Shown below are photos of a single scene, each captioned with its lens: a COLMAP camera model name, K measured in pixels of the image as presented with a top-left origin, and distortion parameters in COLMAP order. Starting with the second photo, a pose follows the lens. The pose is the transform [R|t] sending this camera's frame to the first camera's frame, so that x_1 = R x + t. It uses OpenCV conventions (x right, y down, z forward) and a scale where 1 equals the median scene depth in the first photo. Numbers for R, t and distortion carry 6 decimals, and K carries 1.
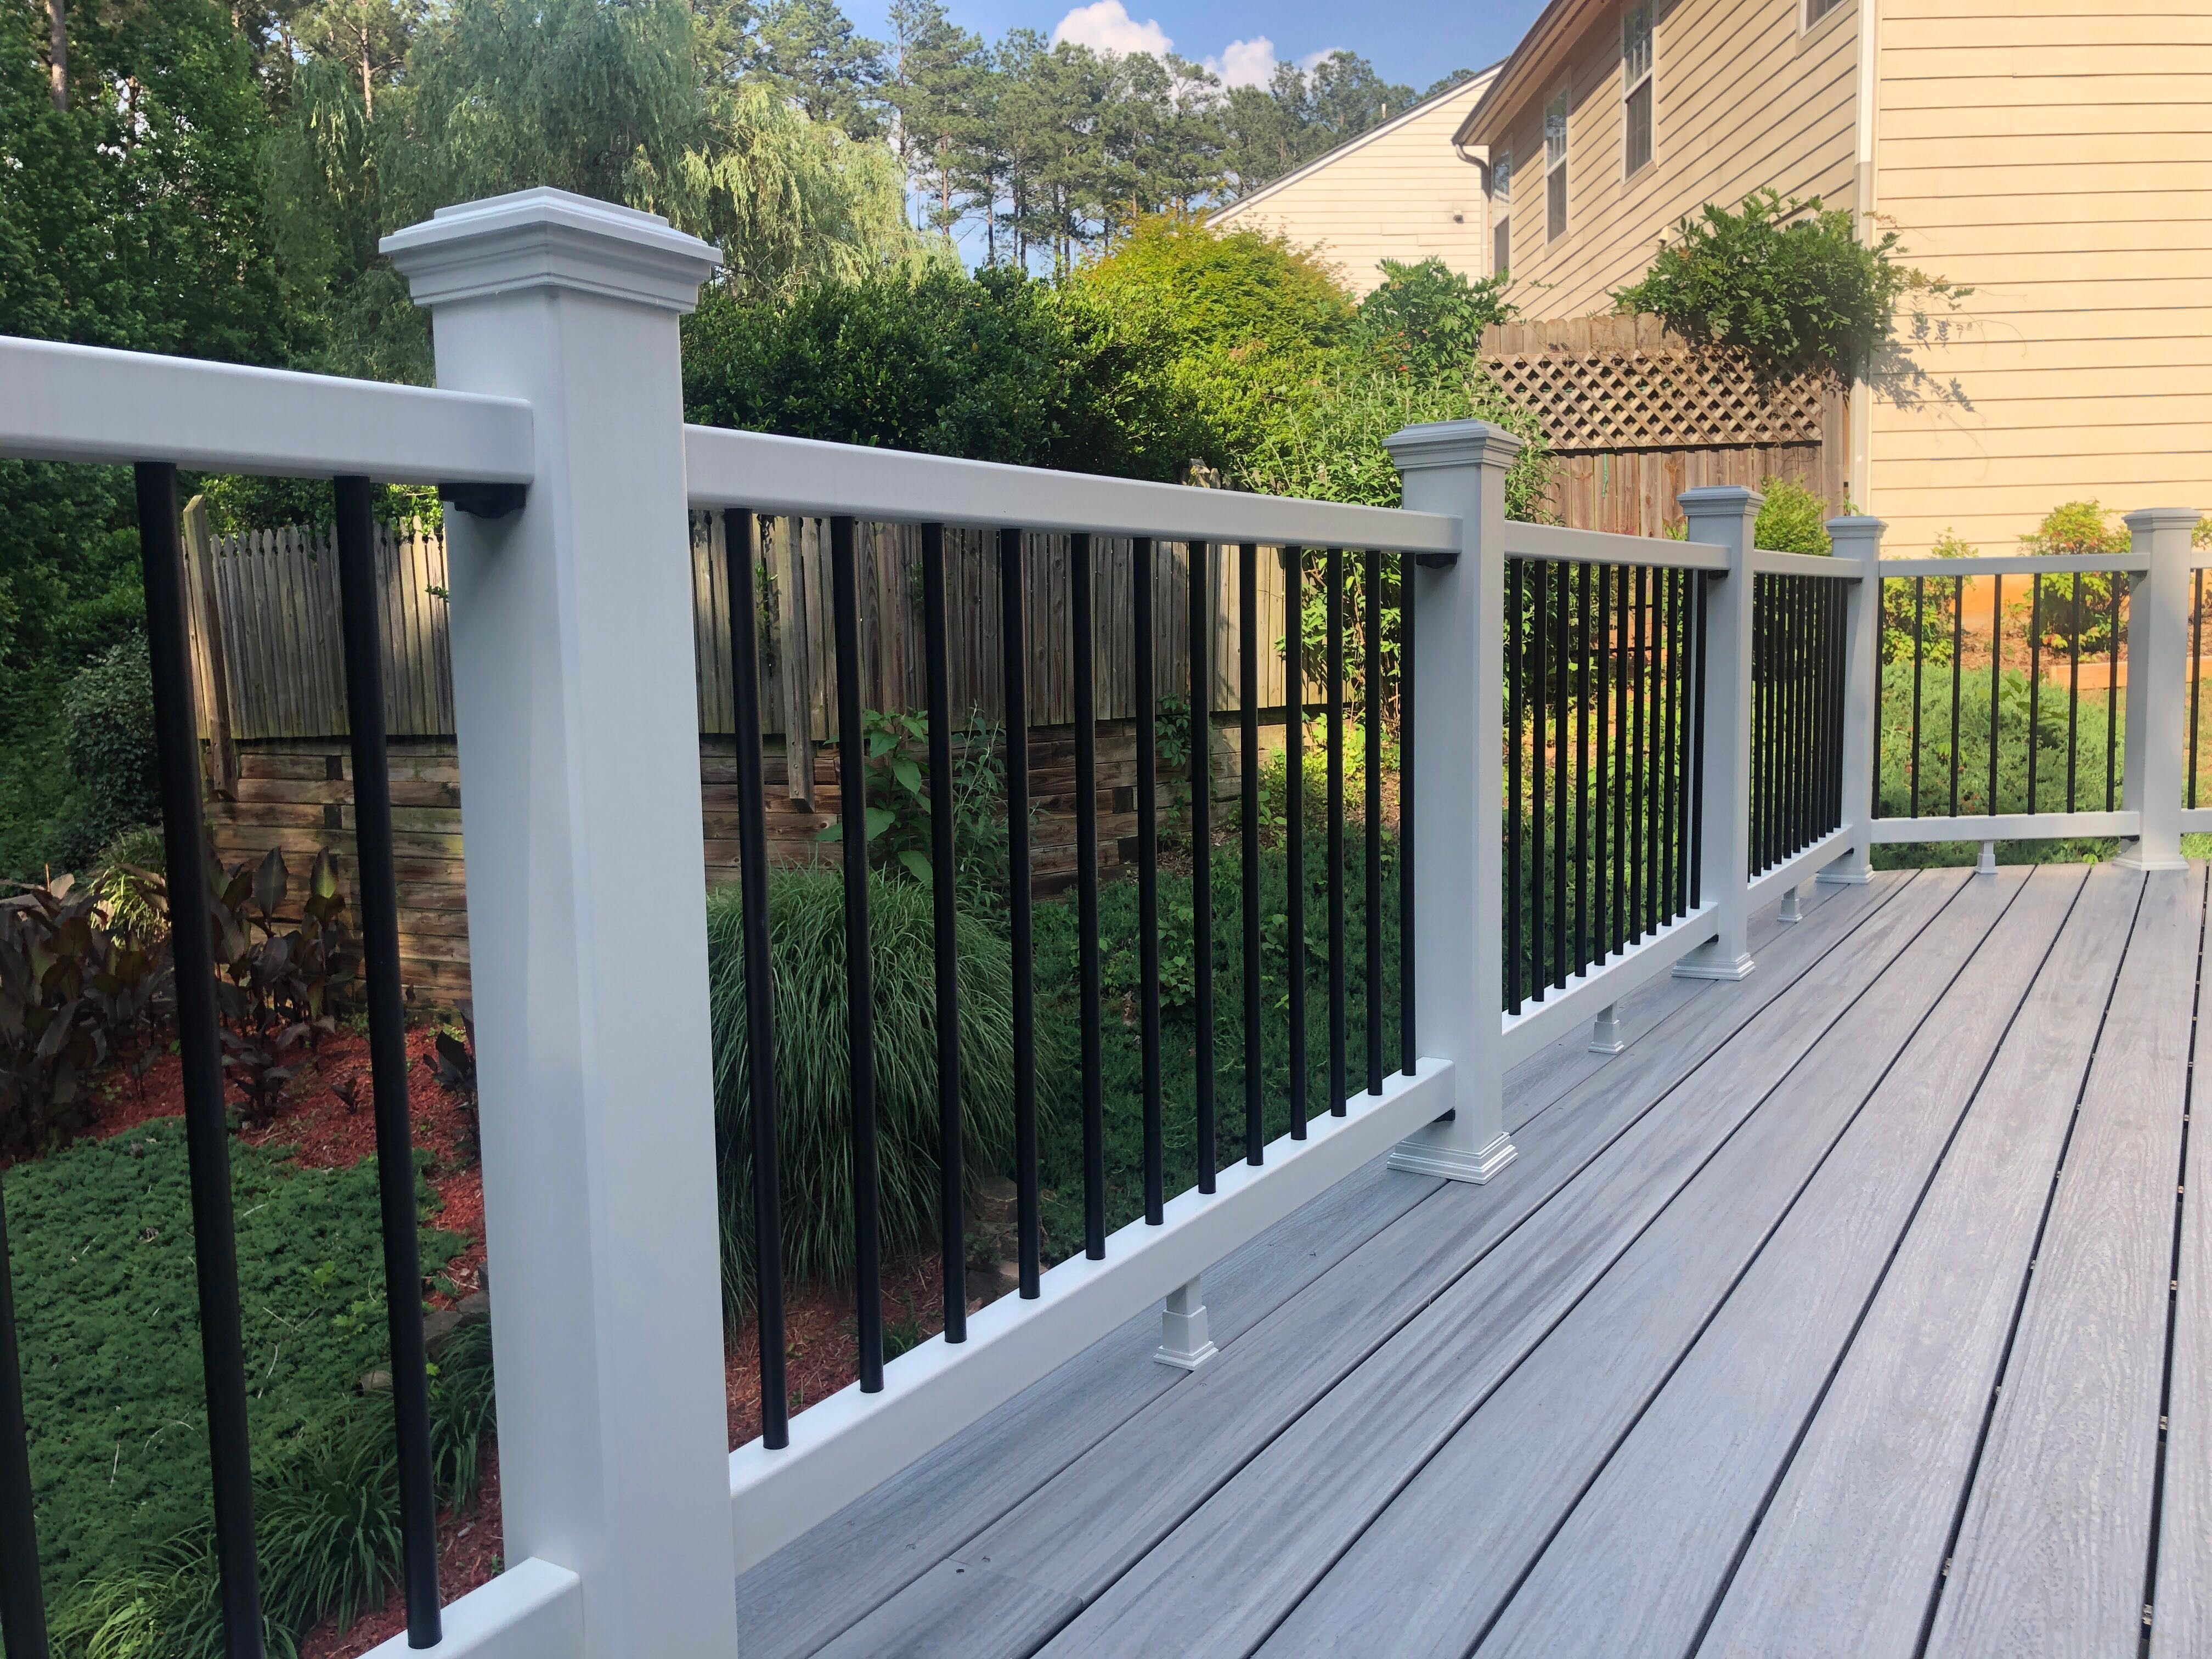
lens RADIAL K [[1837.0, 0, 1129.7], [0, 1837.0, 813.0], [0, 0, 1]] dist [0.010002, 0.014613]
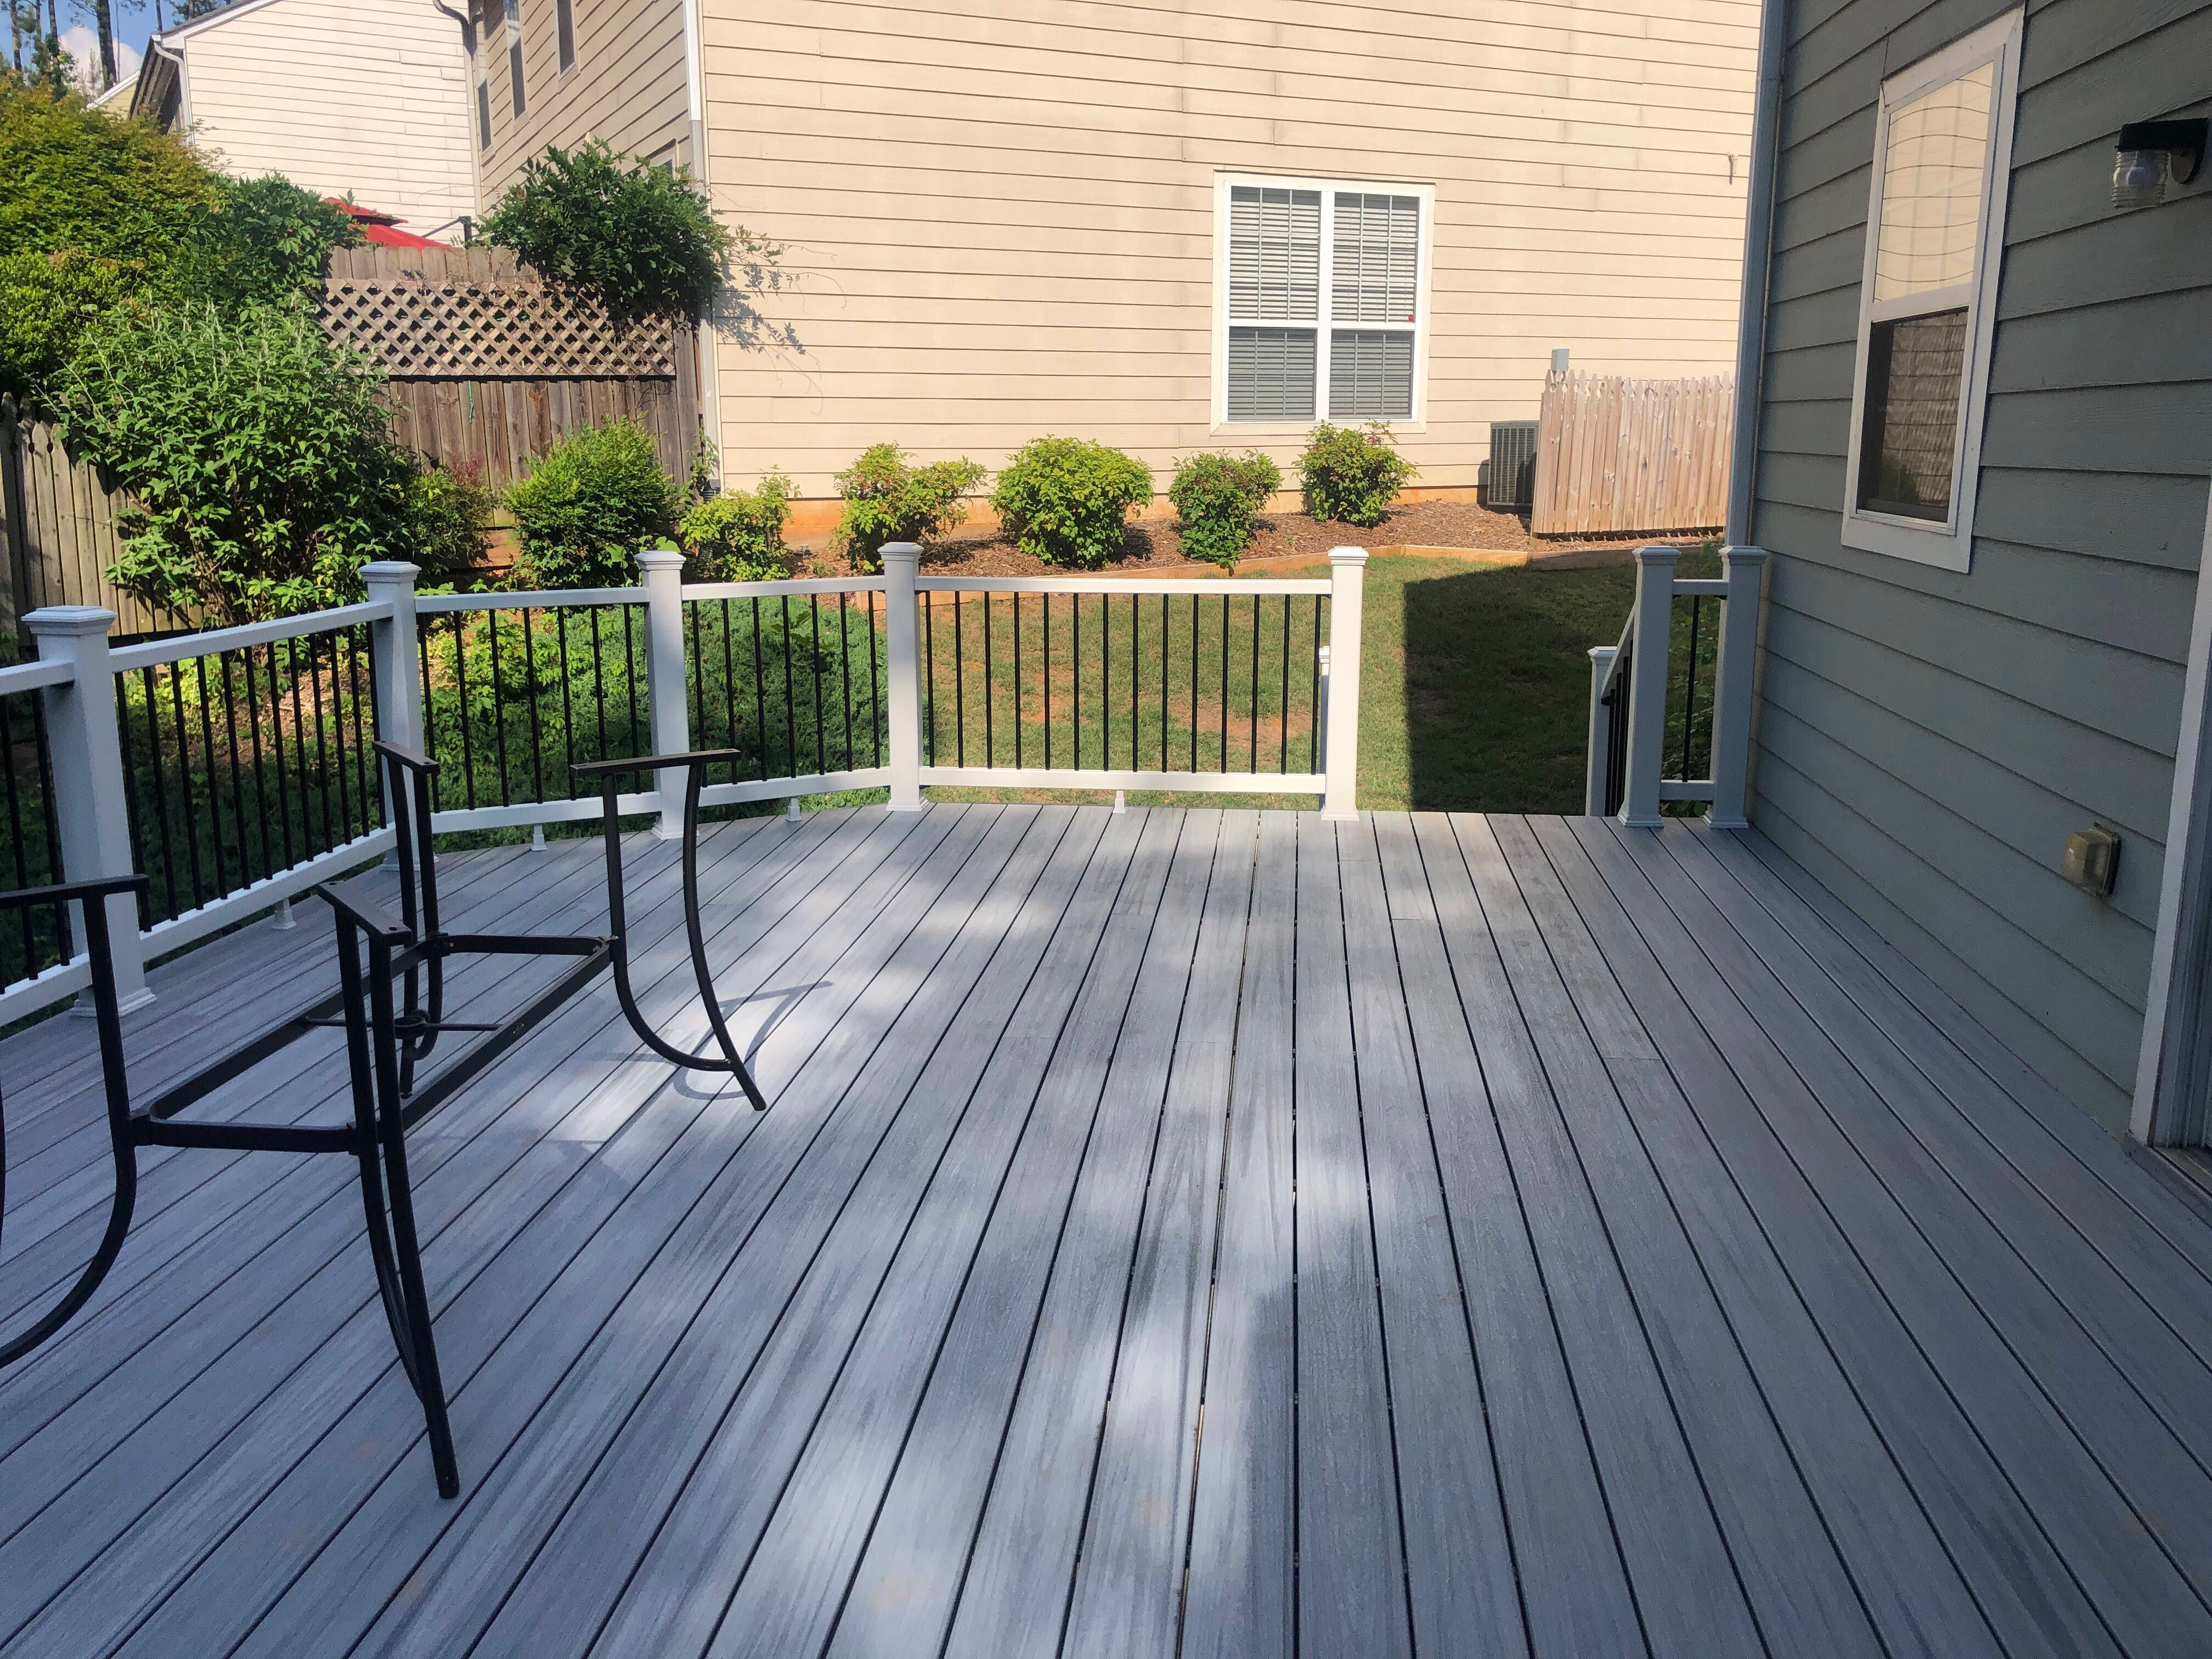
lens RADIAL K [[1837.0, 0, 1103.8], [0, 1837.0, 782.1], [0, 0, 1]] dist [0.010002, 0.014613]
pose [[0.901455, -0.063926, 0.428126, 0.122776], [0.032156, 0.996192, 0.081041, -0.042319], [-0.431676, -0.059288, 0.900078, -0.108088]]
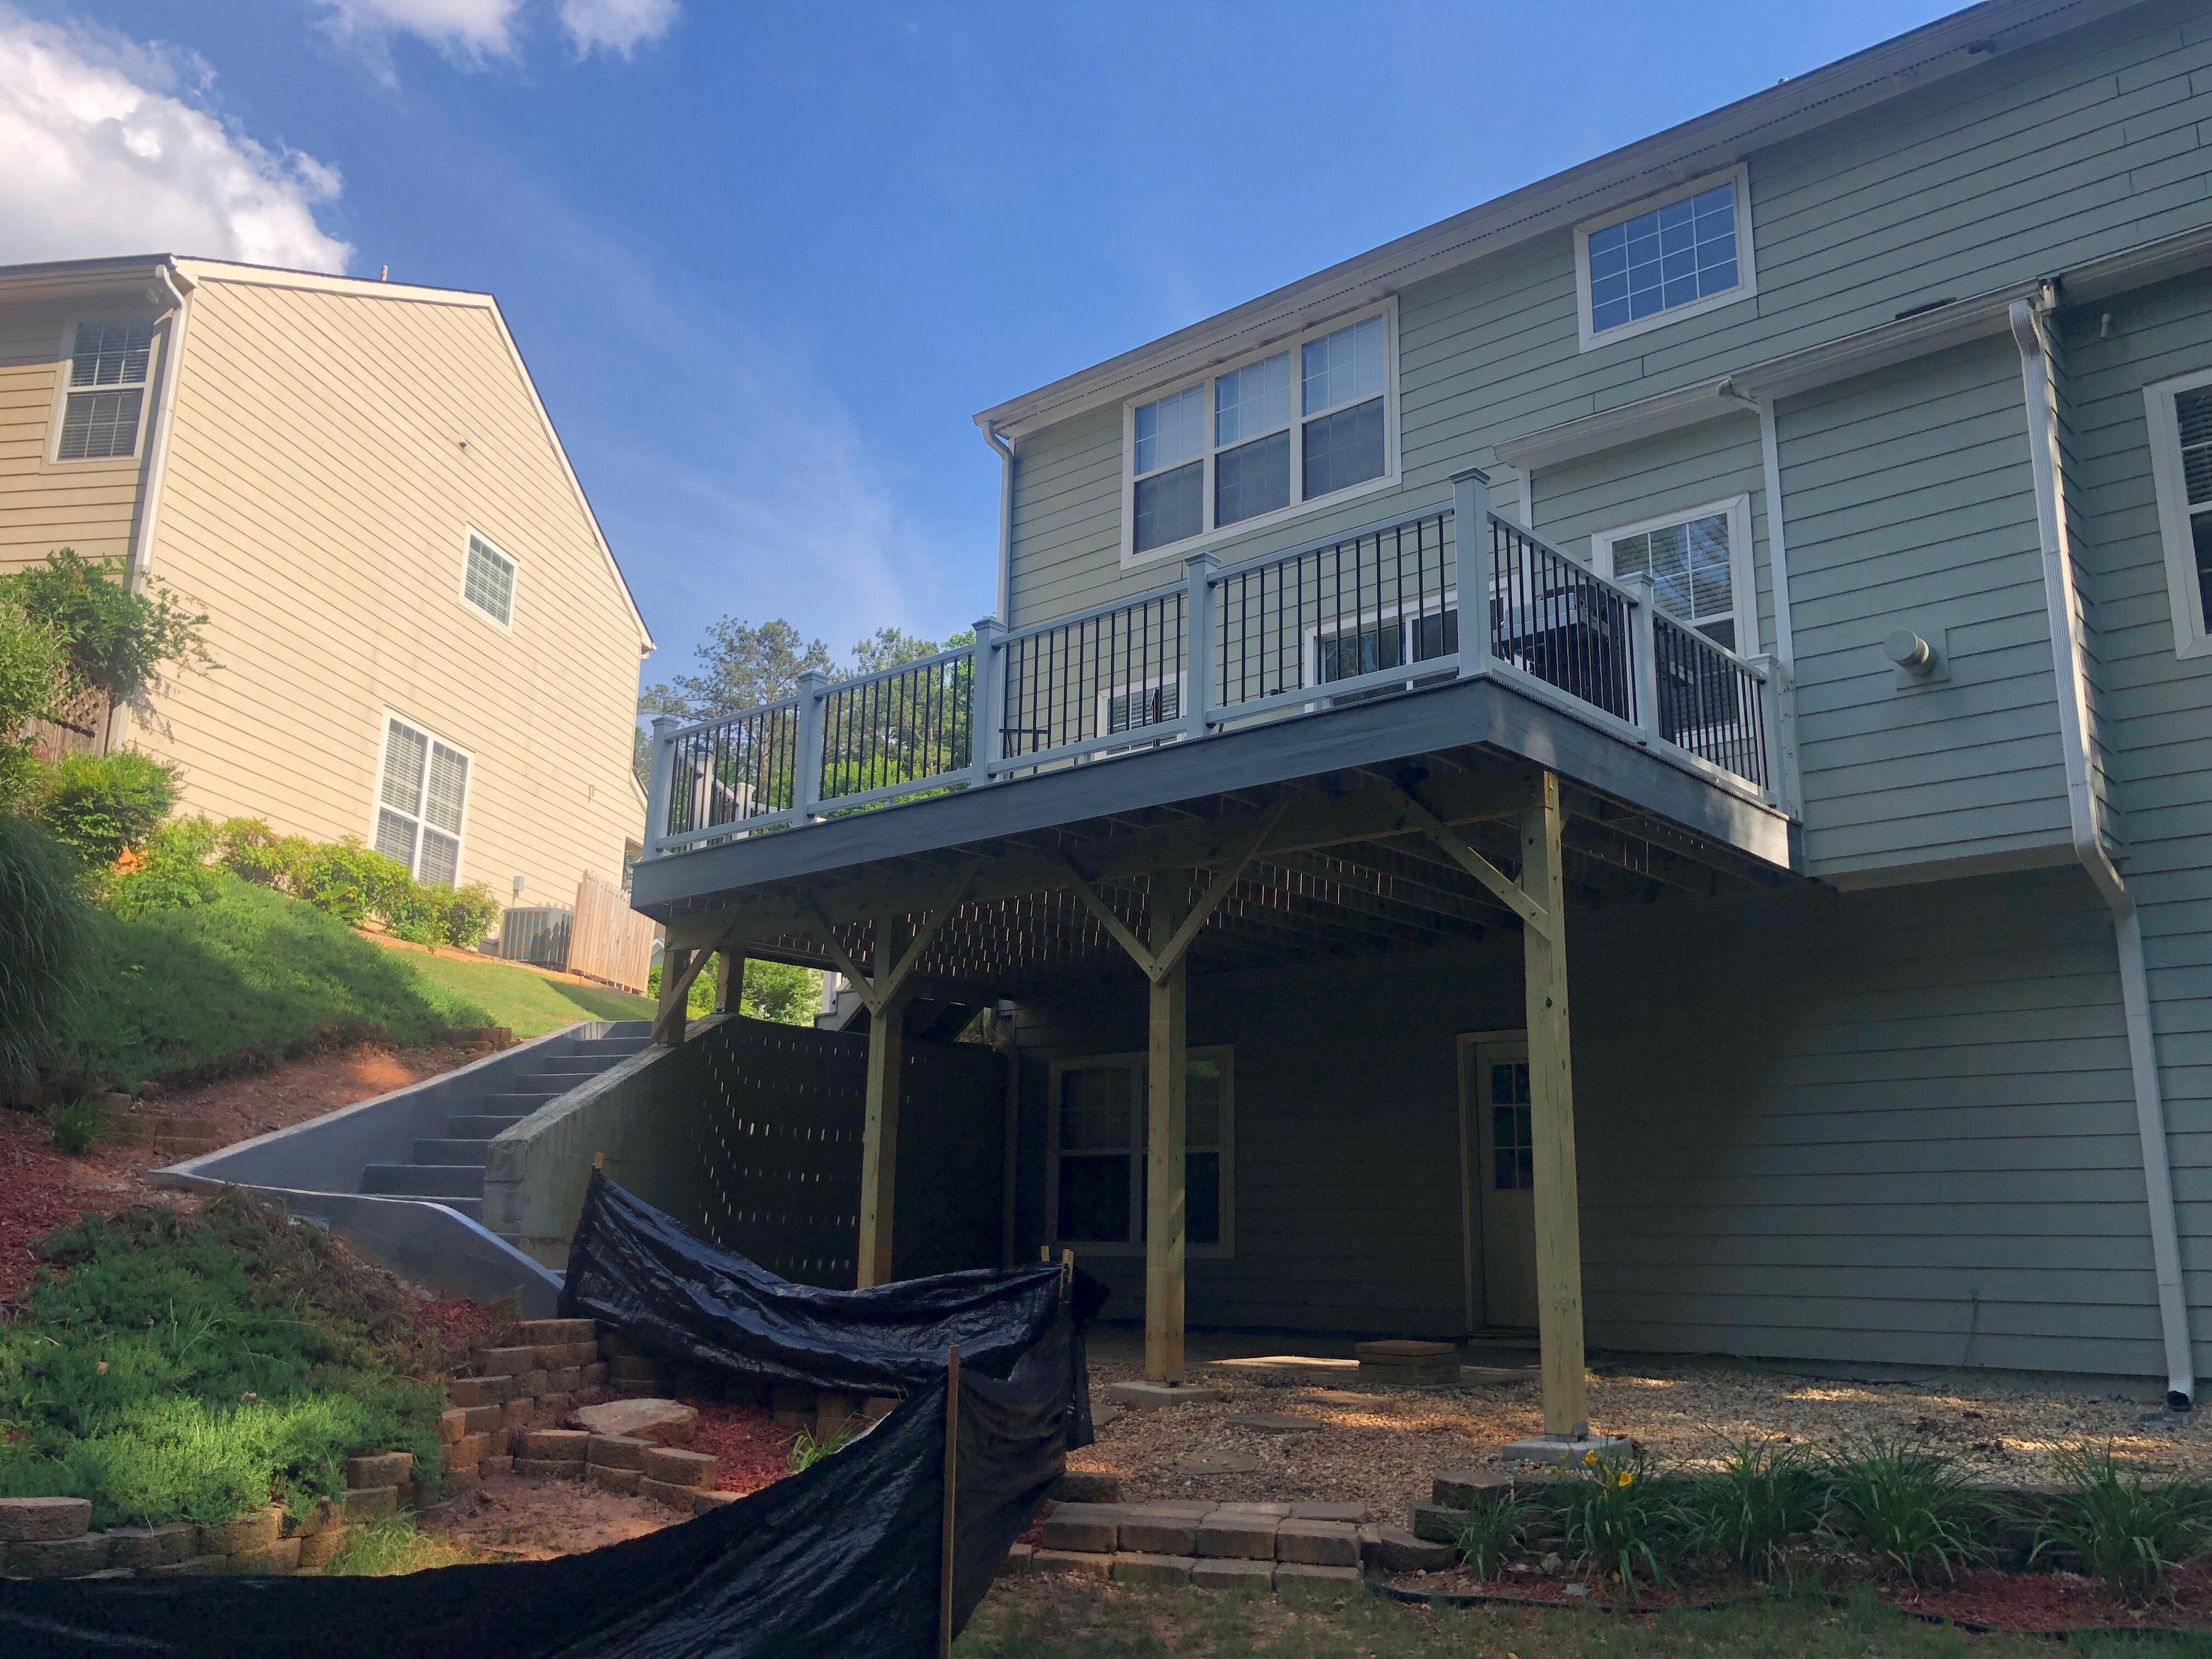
lens RADIAL K [[1837.0, 0, 1101.9], [0, 1837.0, 833.6], [0, 0, 1]] dist [0.010002, 0.014613]
pose [[0.179571, 0.249852, 0.951487, -0.820473], [0.090222, 0.958950, -0.268839, 0.323662], [-0.979599, 0.134121, 0.149658, 0.041408]]
